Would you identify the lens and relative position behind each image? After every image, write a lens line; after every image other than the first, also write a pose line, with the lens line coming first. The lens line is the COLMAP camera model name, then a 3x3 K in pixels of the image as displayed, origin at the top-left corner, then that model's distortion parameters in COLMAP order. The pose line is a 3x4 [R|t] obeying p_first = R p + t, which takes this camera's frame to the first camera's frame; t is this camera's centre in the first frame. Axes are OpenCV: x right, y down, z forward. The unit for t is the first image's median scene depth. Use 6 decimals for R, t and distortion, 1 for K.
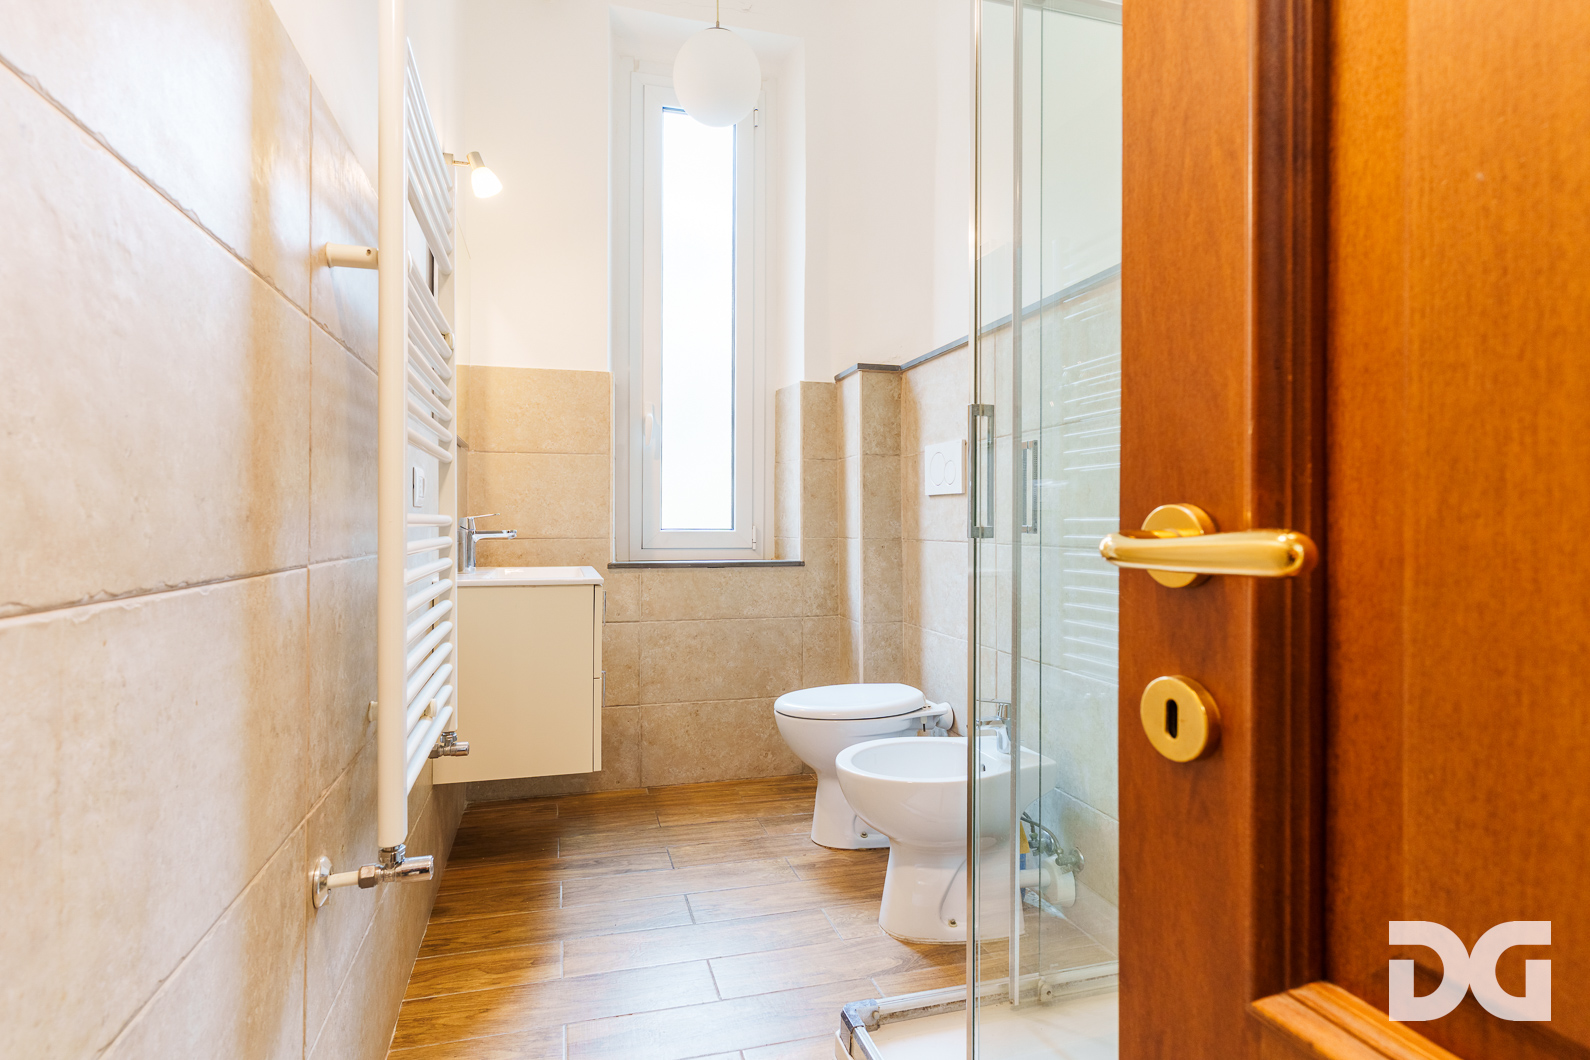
lens RADIAL K [[746.8, 0, 751.6], [0, 746.8, 520.1], [0, 0, 1]] dist [0.000362, 0.000058]
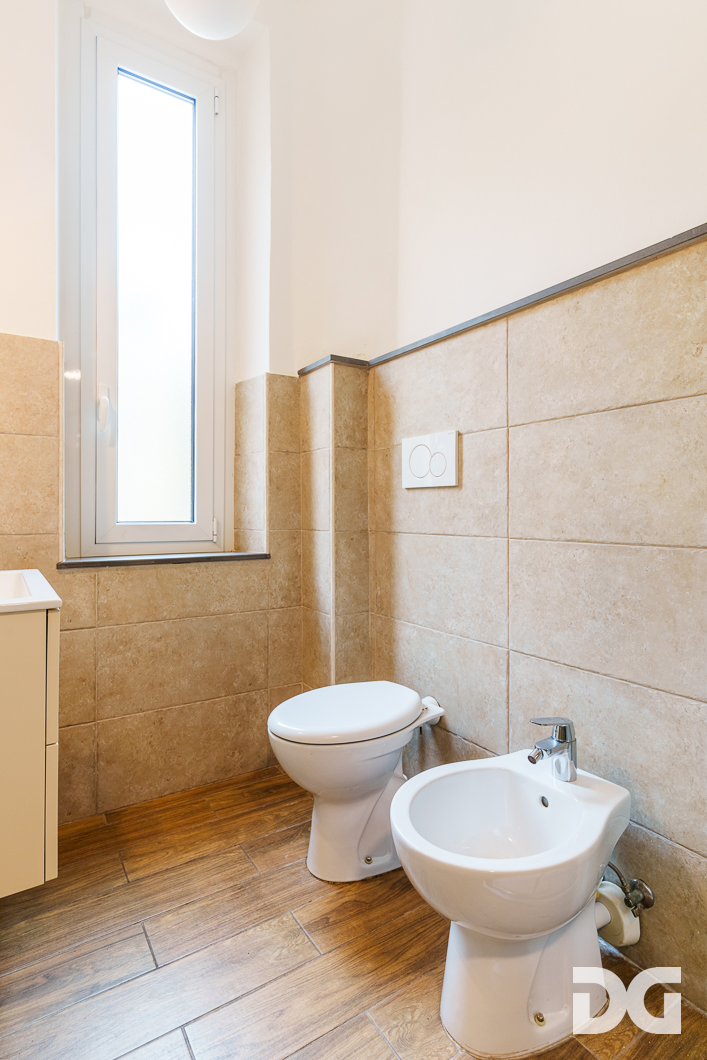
lens RADIAL K [[509.7, 0, 293.9], [0, 509.7, 511.8], [0, 0, 1]] dist [0.003659, 0.000418]
pose [[0.963553, -0.000327, 0.267517, -0.085363], [-0.000477, 0.999996, 0.002942, -0.003003], [-0.267517, -0.002962, 0.963549, 0.354950]]
